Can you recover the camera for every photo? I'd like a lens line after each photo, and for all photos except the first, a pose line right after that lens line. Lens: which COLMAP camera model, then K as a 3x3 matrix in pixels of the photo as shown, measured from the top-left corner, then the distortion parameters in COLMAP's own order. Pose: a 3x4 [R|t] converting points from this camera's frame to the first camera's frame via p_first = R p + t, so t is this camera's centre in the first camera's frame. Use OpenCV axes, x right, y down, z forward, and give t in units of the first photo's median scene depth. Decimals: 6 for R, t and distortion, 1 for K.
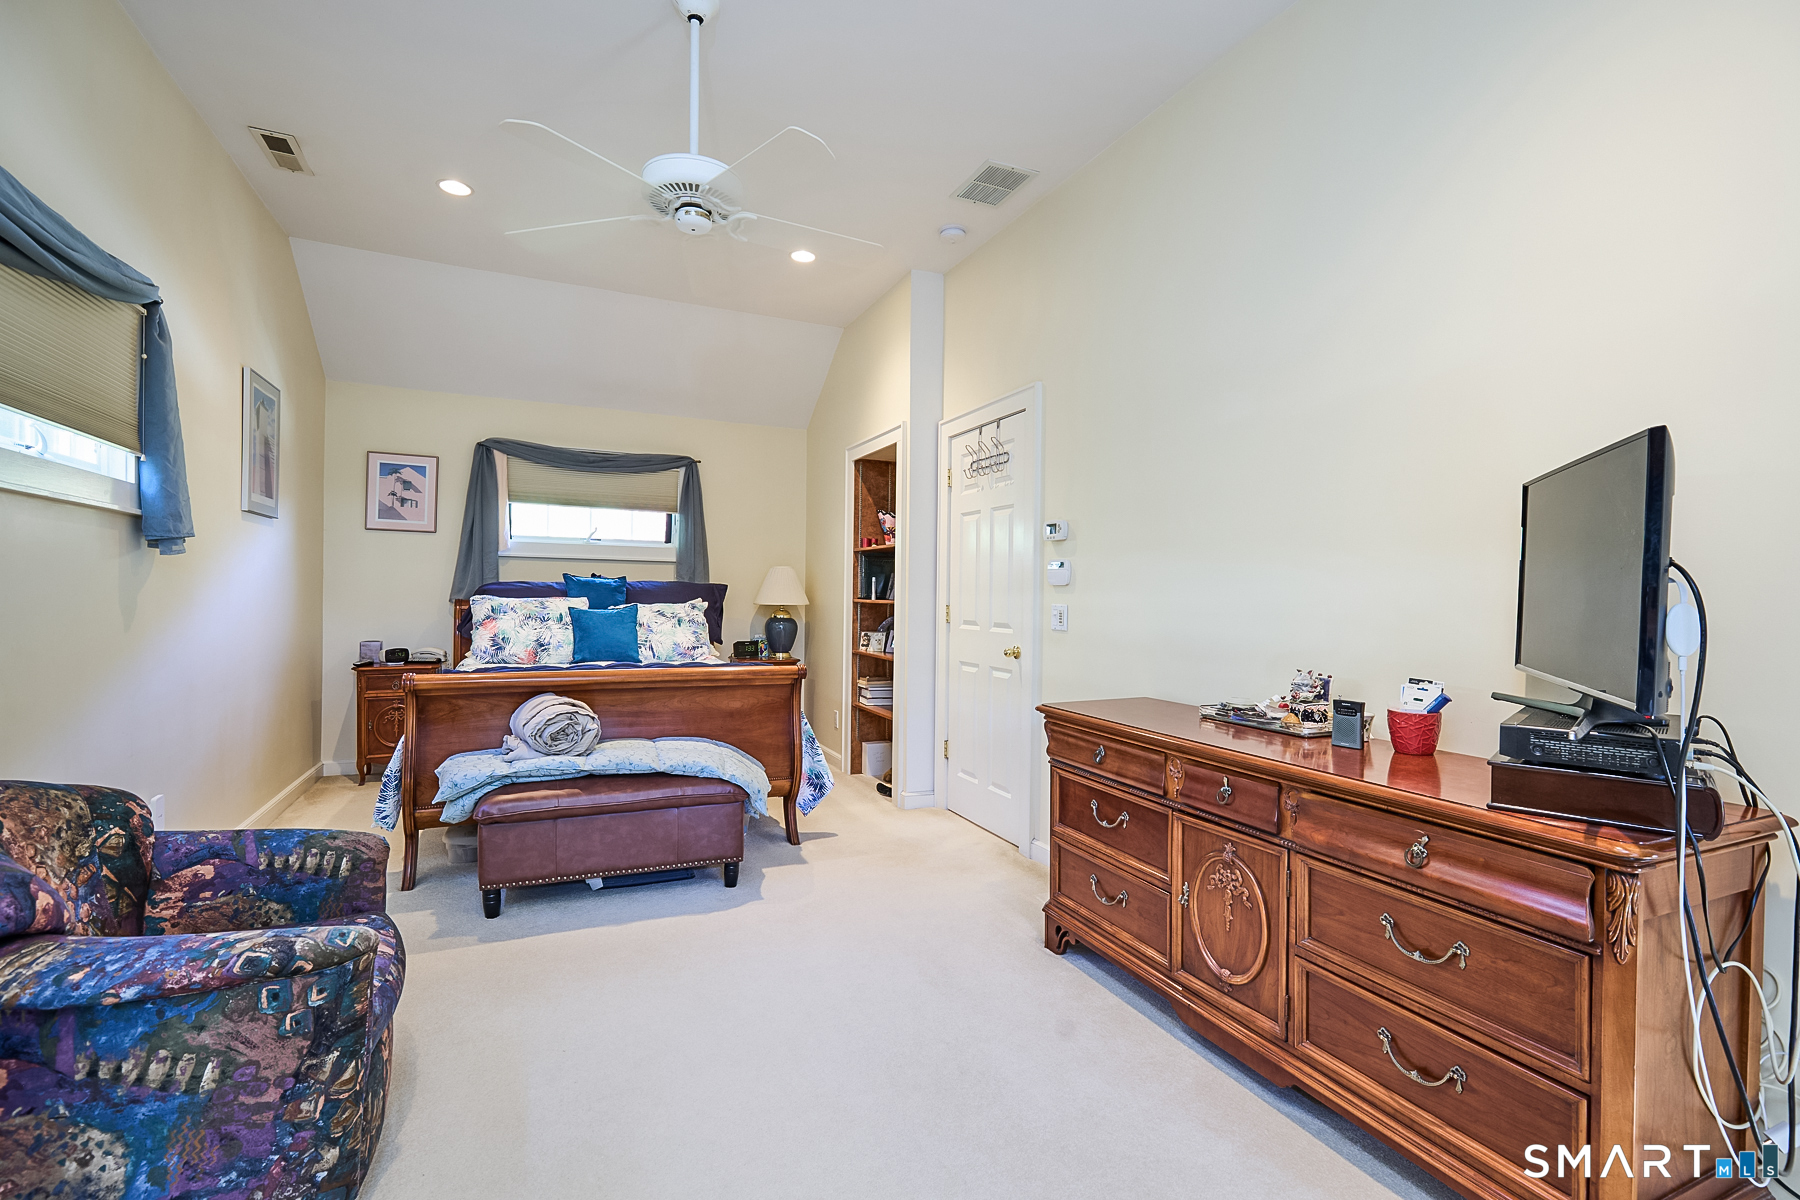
lens RADIAL K [[823.6, 0, 903.5], [0, 823.6, 600.7], [0, 0, 1]] dist [0.001680, -0.001739]
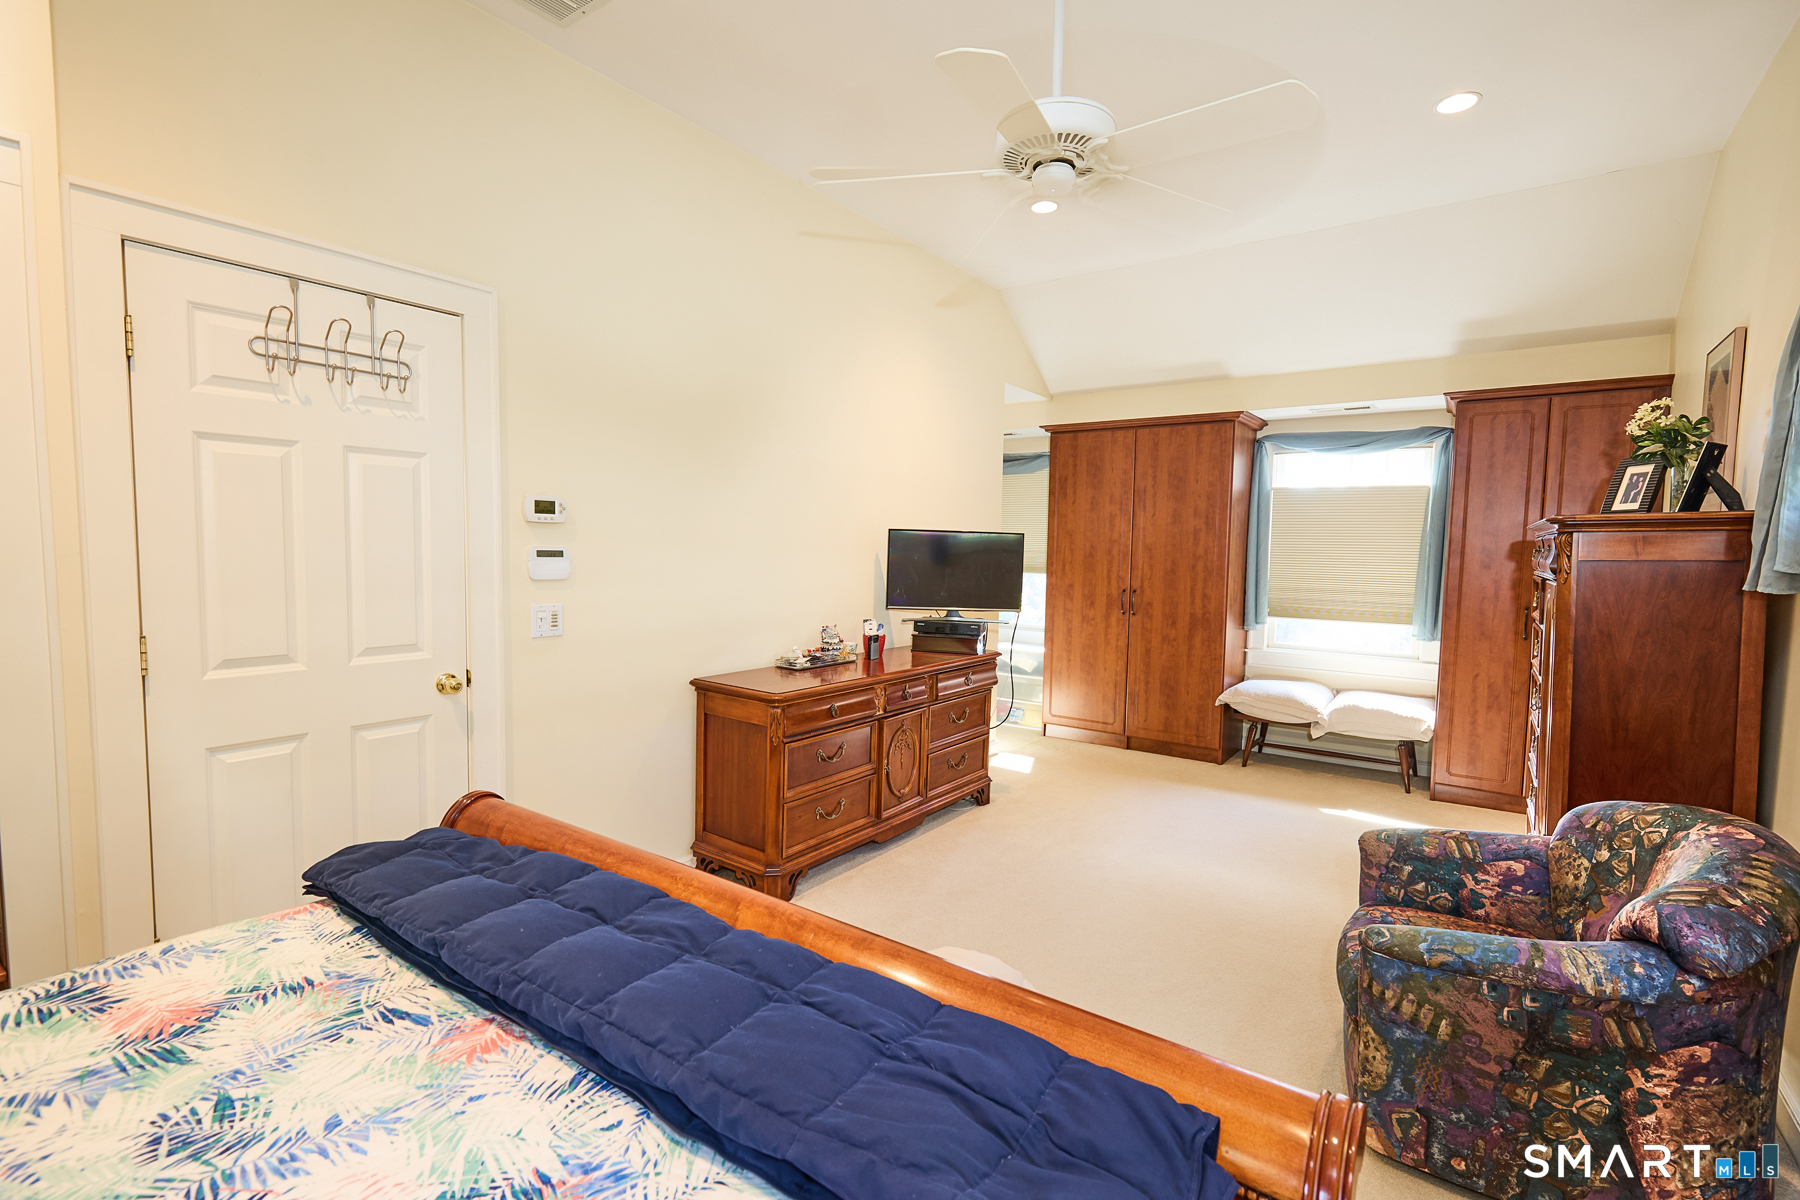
lens RADIAL K [[823.6, 0, 903.5], [0, 823.6, 600.7], [0, 0, 1]] dist [0.001680, -0.001739]
pose [[-0.506634, -0.074883, 0.858903, -0.749145], [-0.008421, 0.996603, 0.081921, -0.074472], [-0.862120, 0.034272, -0.505544, 1.258861]]
